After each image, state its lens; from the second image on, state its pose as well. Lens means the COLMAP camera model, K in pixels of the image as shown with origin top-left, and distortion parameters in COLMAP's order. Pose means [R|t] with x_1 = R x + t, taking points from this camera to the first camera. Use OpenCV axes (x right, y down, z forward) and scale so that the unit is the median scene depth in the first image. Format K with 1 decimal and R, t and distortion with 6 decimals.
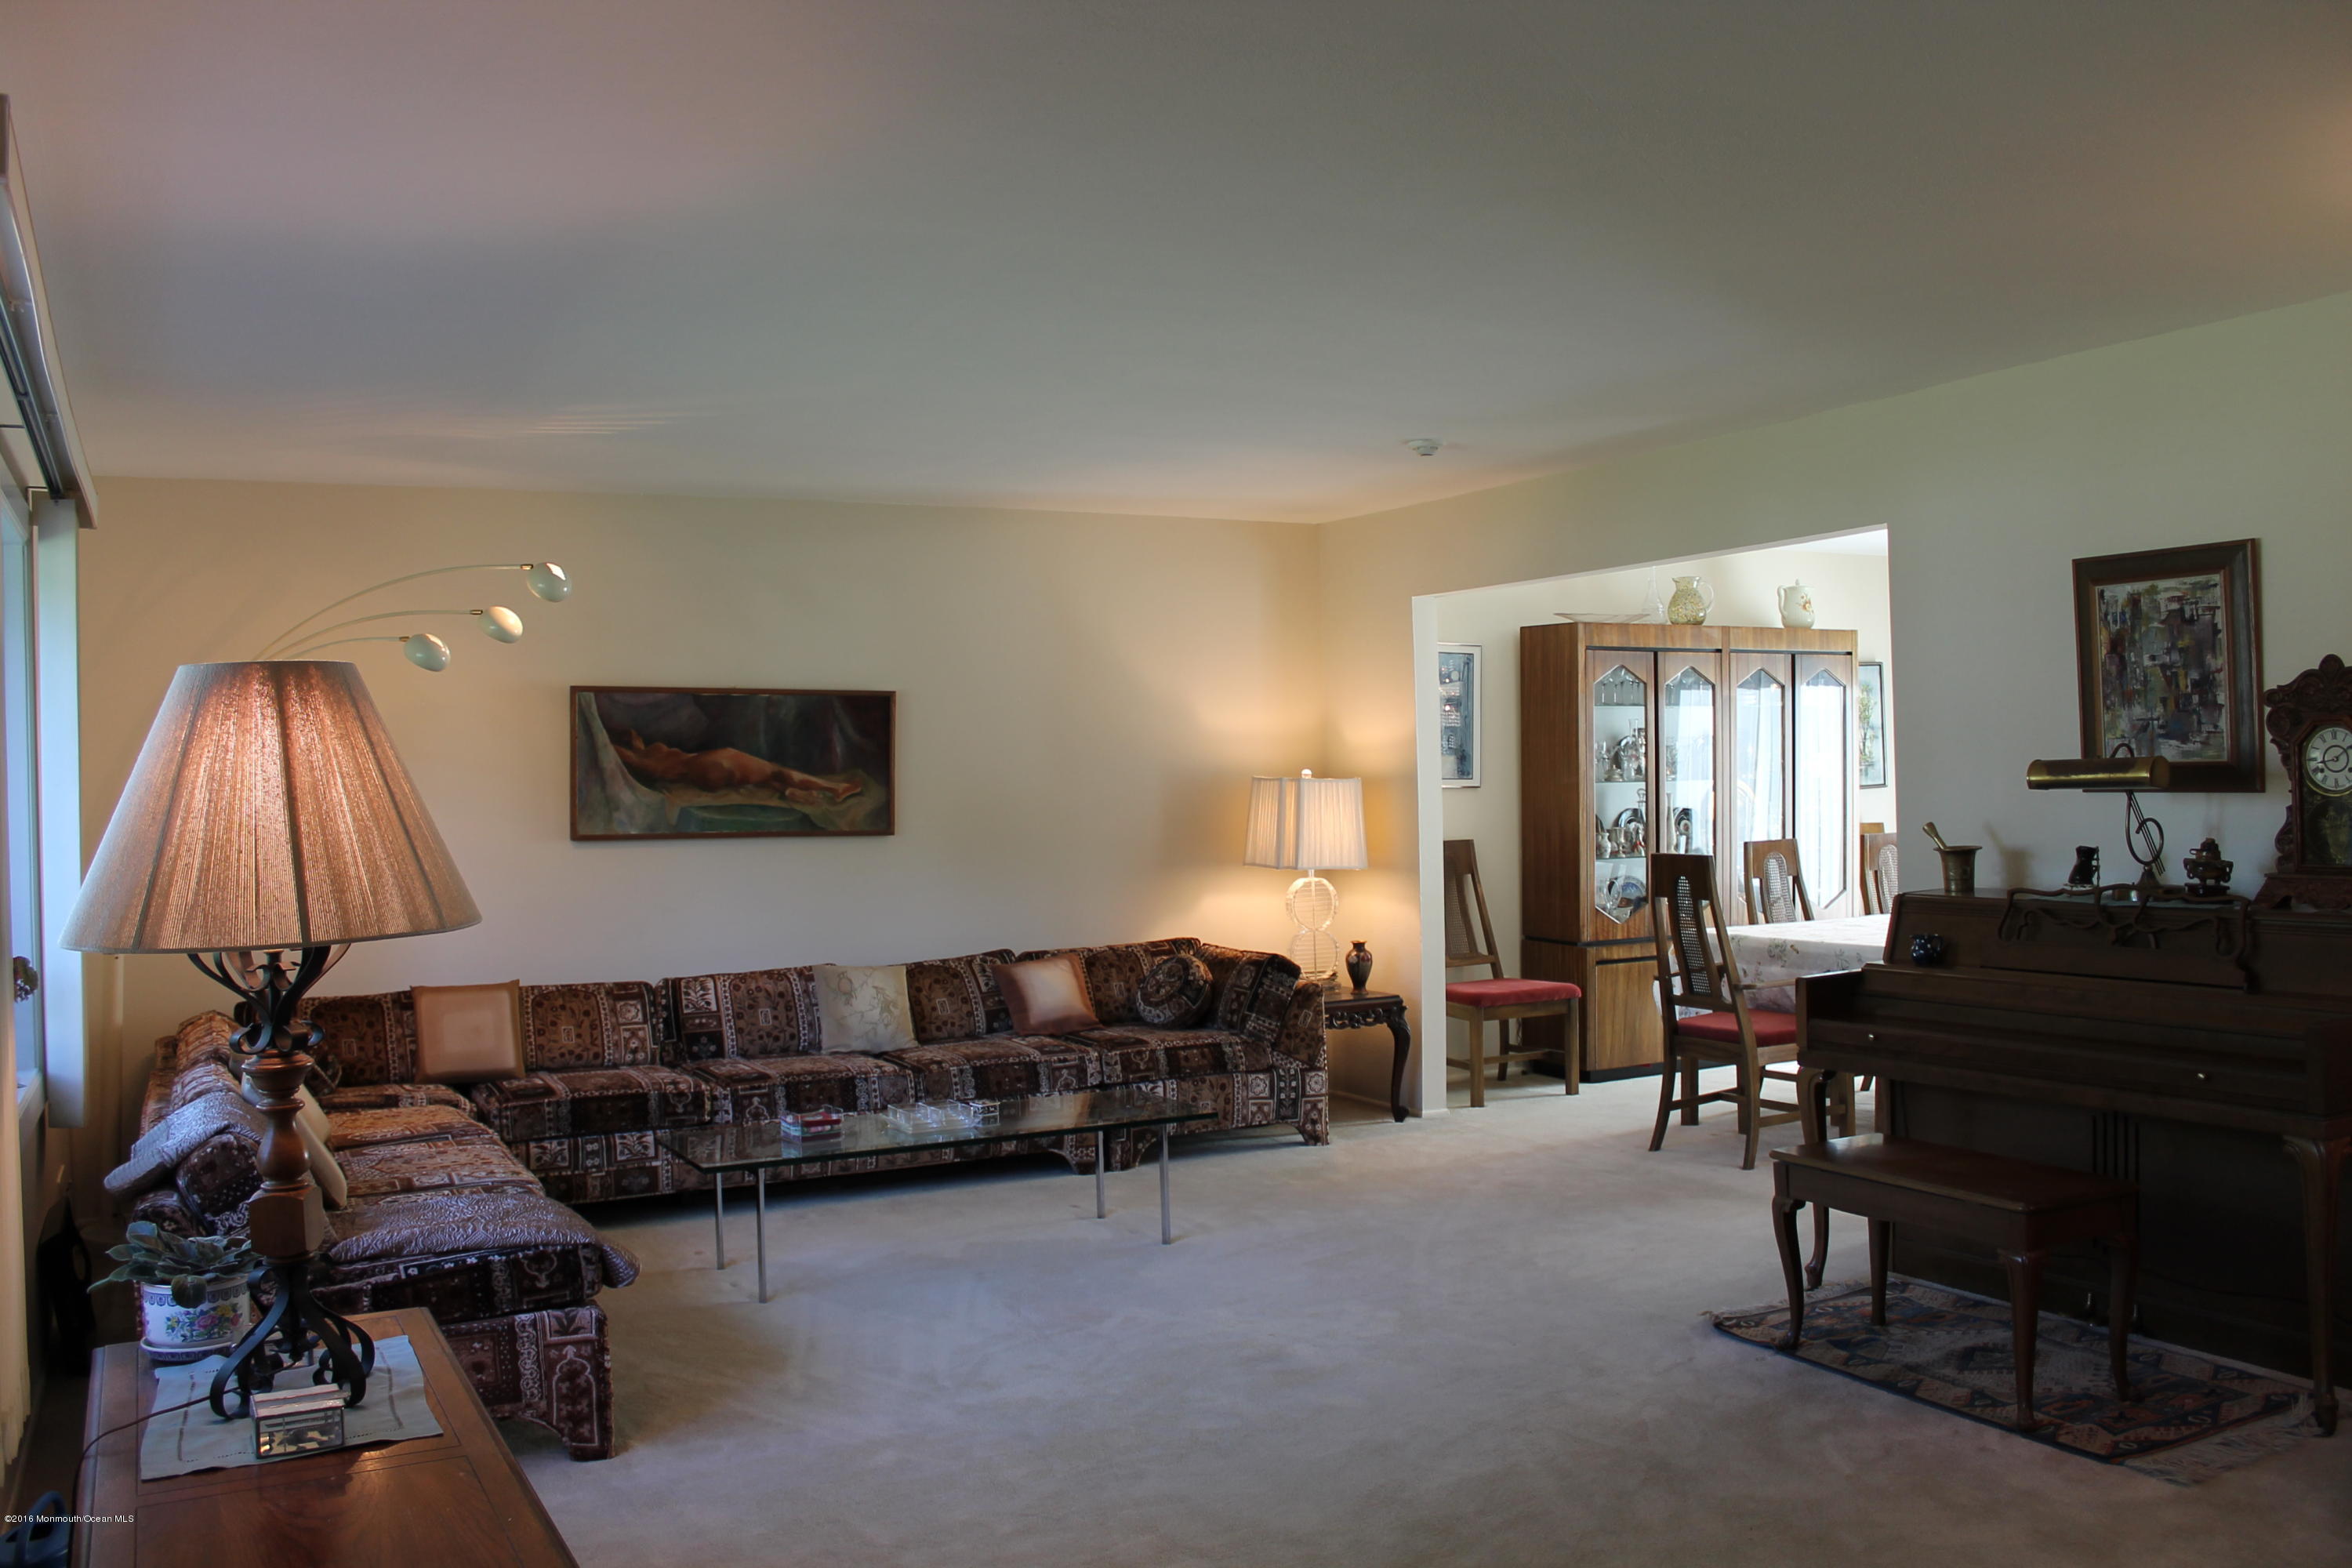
lens RADIAL K [[1976.4, 0, 1182.3], [0, 1976.4, 782.7], [0, 0, 1]] dist [-0.160993, 0.136349]
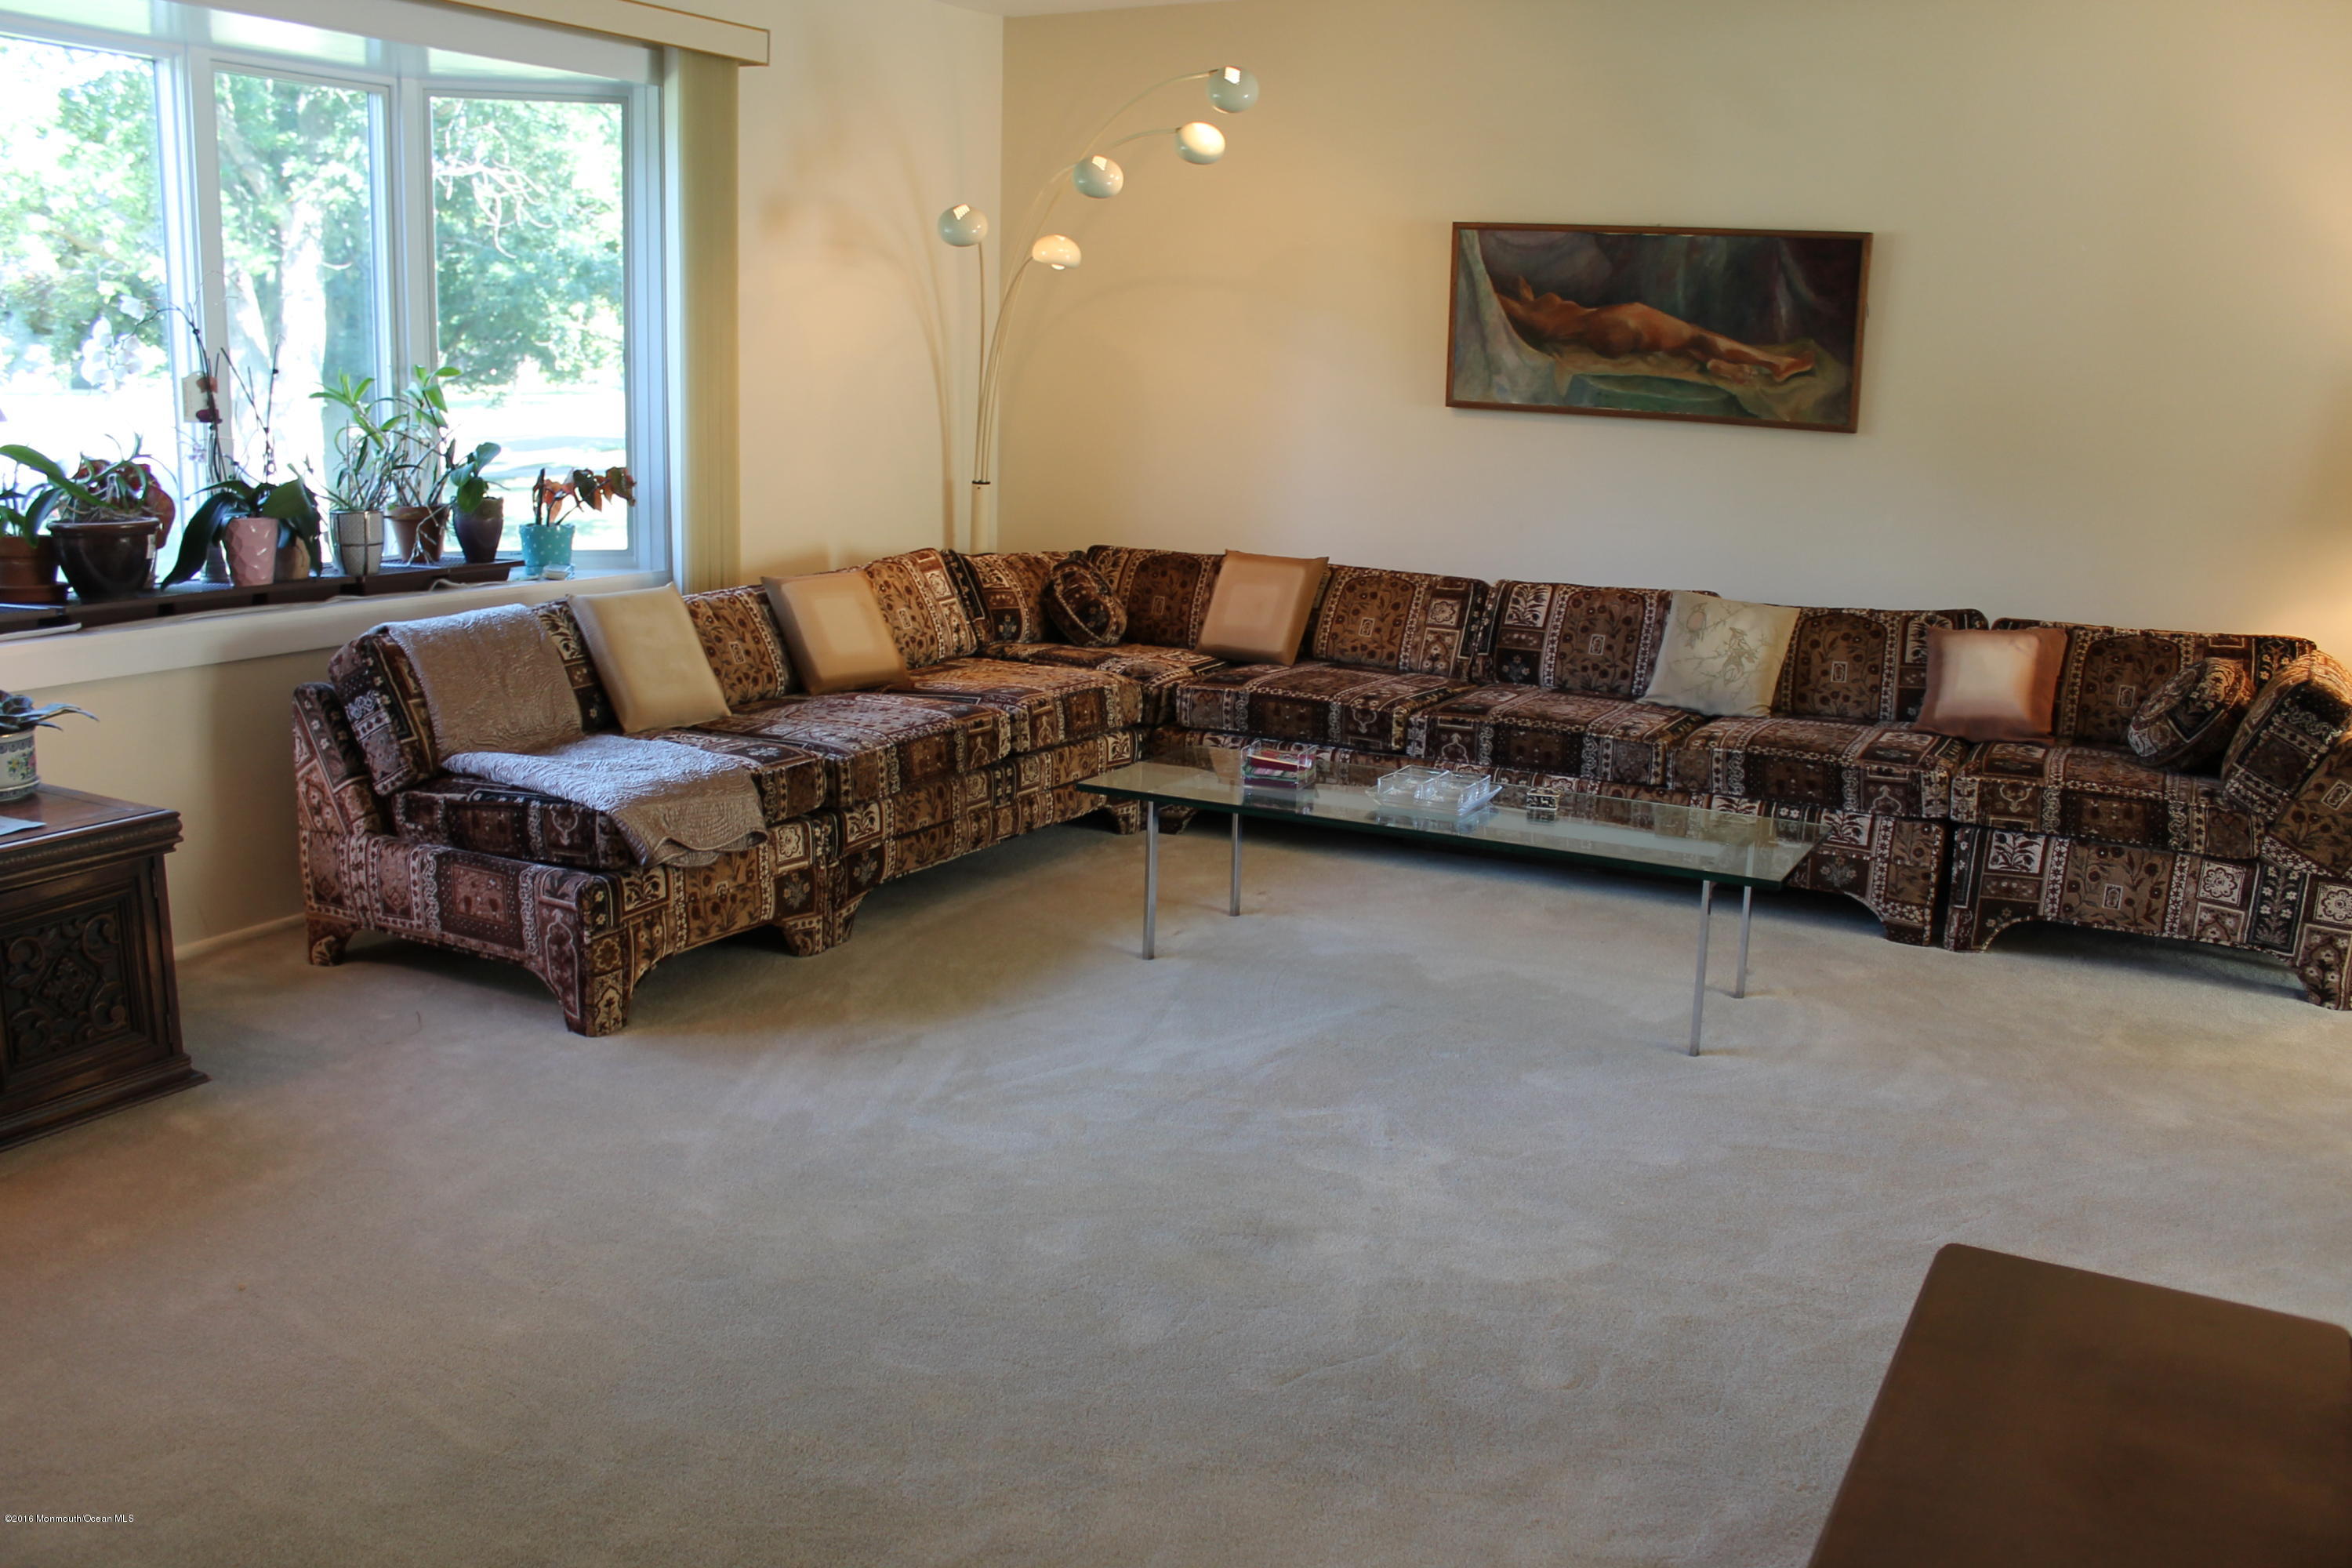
lens RADIAL K [[1976.4, 0, 1169.0], [0, 1976.4, 769.7], [0, 0, 1]] dist [-0.160993, 0.136349]
pose [[0.549932, 0.205933, -0.809424, 0.349744], [-0.040181, 0.974527, 0.220640, 0.000179], [0.834242, -0.088814, 0.544198, 0.418844]]
